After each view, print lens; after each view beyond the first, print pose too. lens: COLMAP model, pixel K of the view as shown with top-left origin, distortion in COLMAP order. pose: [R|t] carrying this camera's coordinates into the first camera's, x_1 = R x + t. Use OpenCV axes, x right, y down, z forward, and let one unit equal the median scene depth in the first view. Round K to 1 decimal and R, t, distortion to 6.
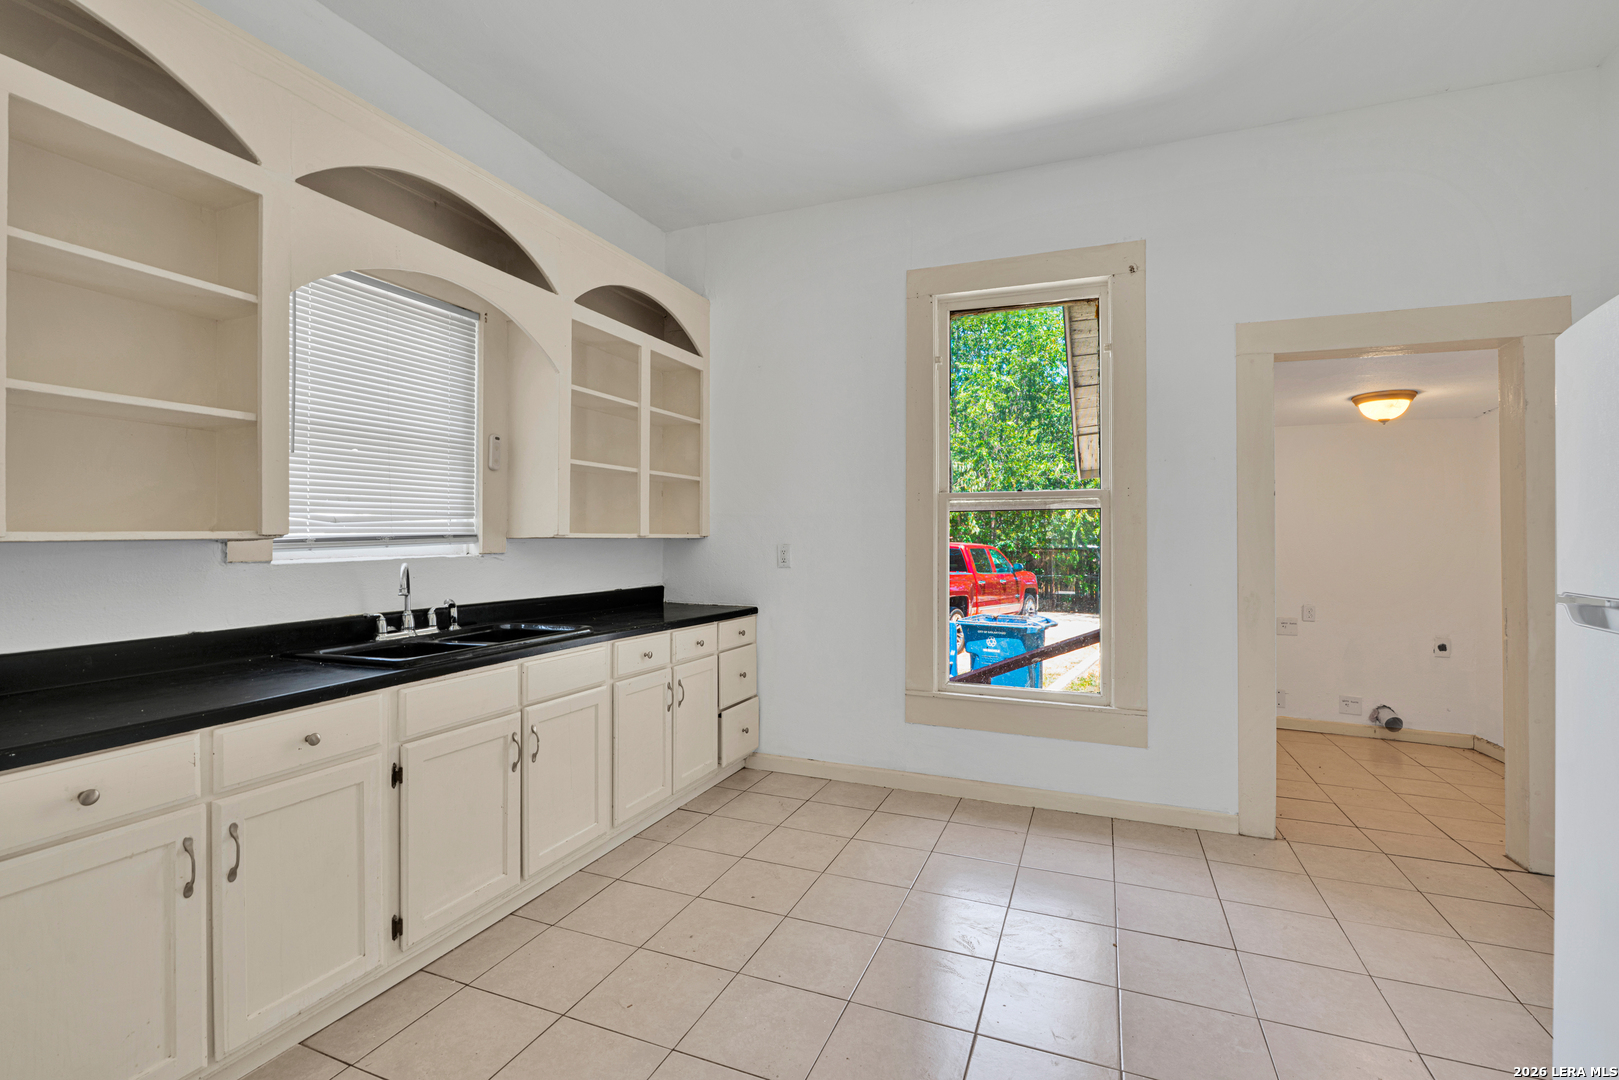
lens RADIAL K [[721.0, 0, 808.3], [0, 721.0, 537.0], [0, 0, 1]] dist [-0.015126, 0.000045]
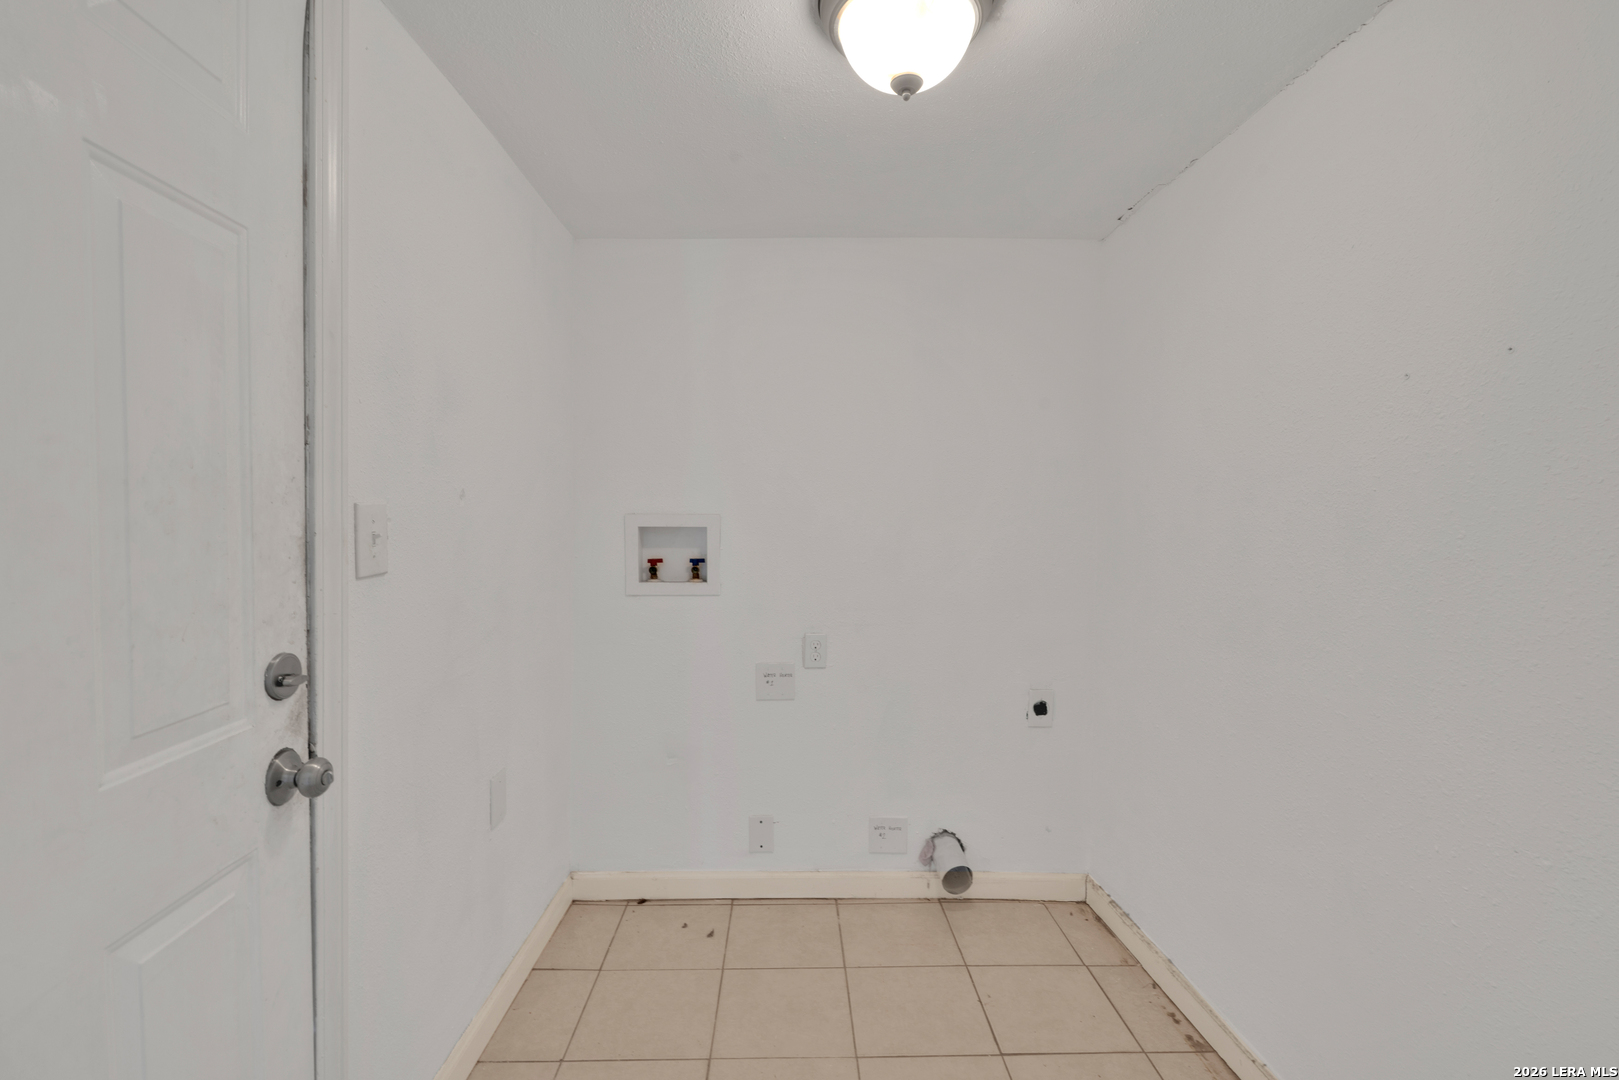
lens RADIAL K [[721.0, 0, 805.8], [0, 721.0, 534.4], [0, 0, 1]] dist [-0.015126, 0.000045]
pose [[0.911900, -0.007514, 0.410345, 0.517437], [-0.004283, 0.999604, 0.027821, 0.016688], [-0.410391, -0.027127, 0.911506, 0.591981]]
